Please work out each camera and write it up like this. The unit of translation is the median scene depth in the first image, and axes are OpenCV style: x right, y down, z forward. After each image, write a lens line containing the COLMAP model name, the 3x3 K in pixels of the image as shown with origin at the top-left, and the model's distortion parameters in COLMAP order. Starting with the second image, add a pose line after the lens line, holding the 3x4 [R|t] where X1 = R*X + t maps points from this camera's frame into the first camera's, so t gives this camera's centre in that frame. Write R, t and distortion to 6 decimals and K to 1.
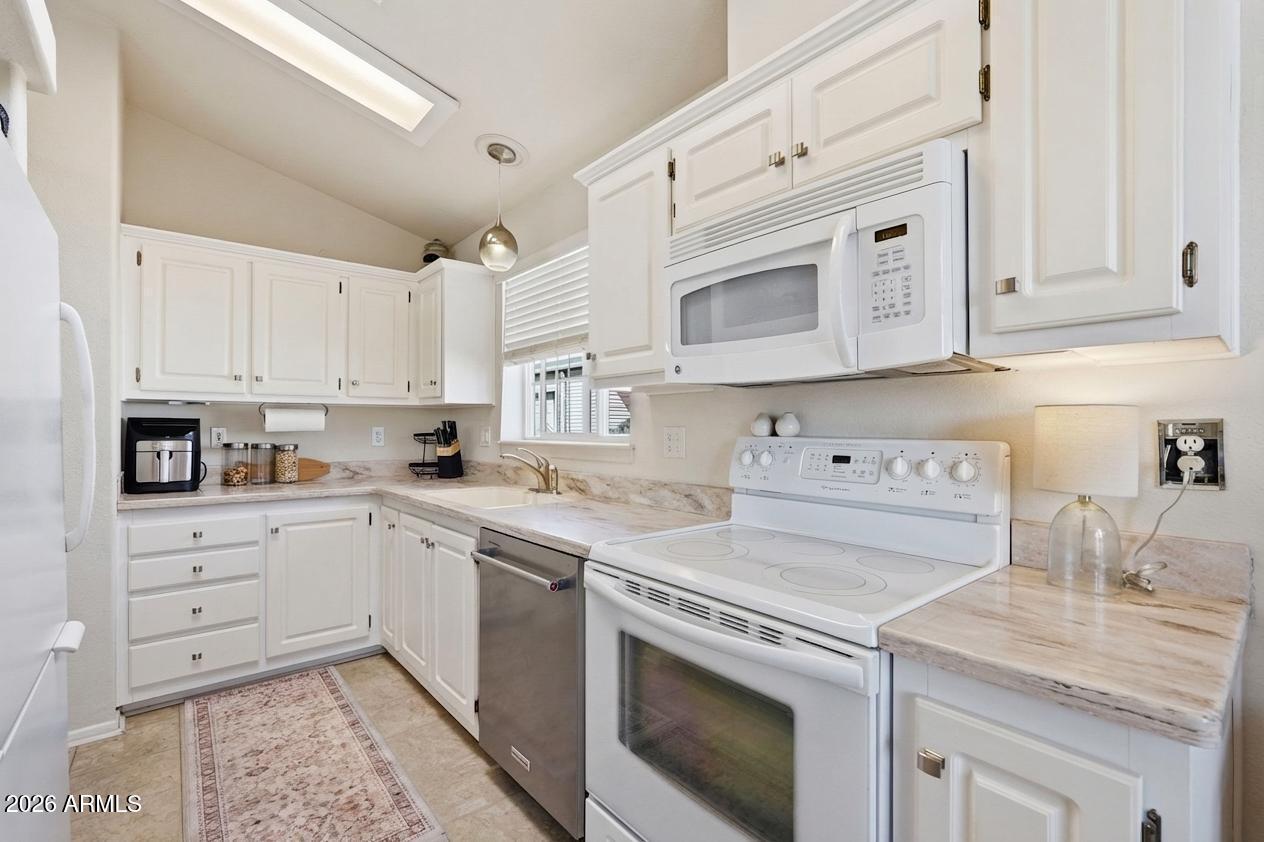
lens RADIAL K [[557.0, 0, 629.3], [0, 557.0, 426.0], [0, 0, 1]] dist [-0.002128, 0.000009]
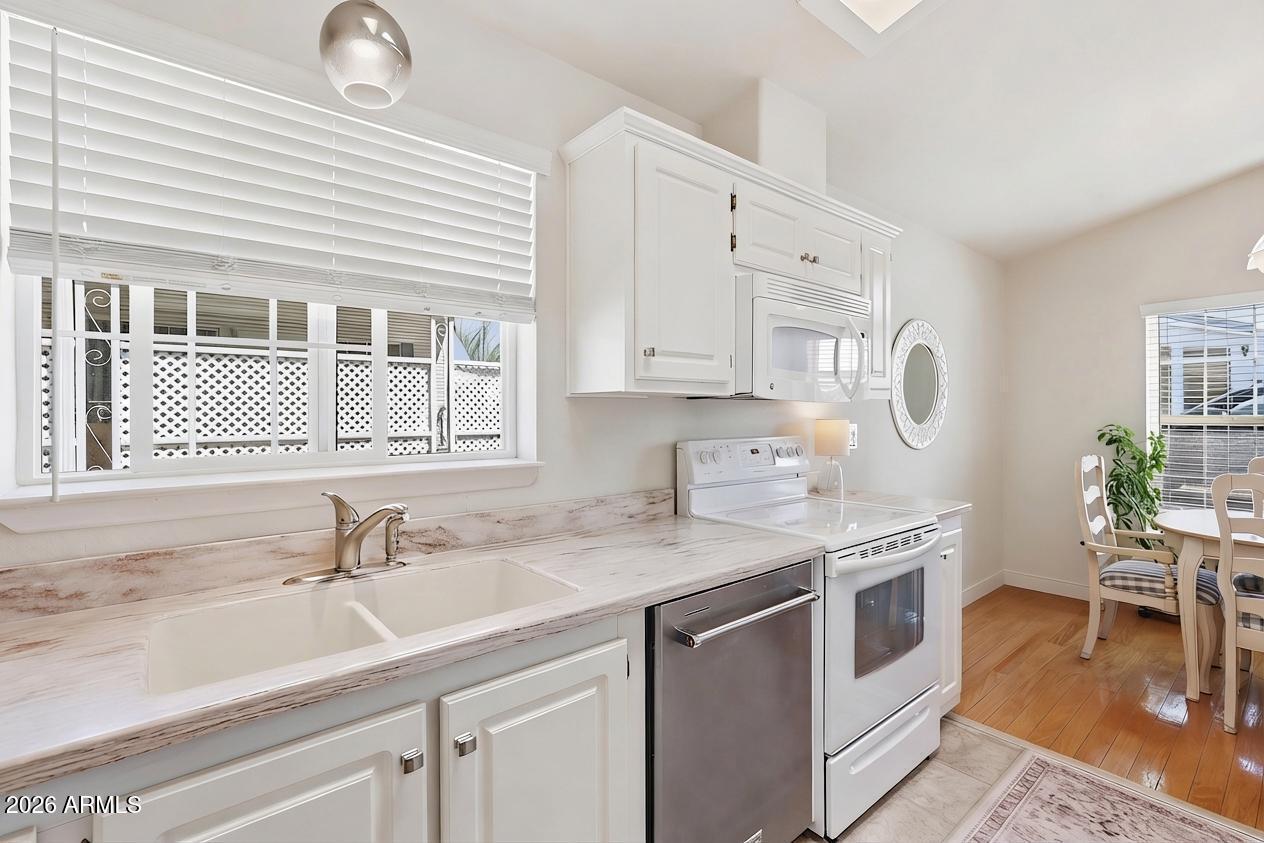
lens RADIAL K [[557.0, 0, 629.3], [0, 557.0, 426.5], [0, 0, 1]] dist [-0.002128, 0.000009]
pose [[0.006046, -0.013110, 0.999896, -1.052388], [0.008602, 0.999878, 0.013058, -0.029419], [-0.999945, 0.008522, 0.006158, 1.204788]]
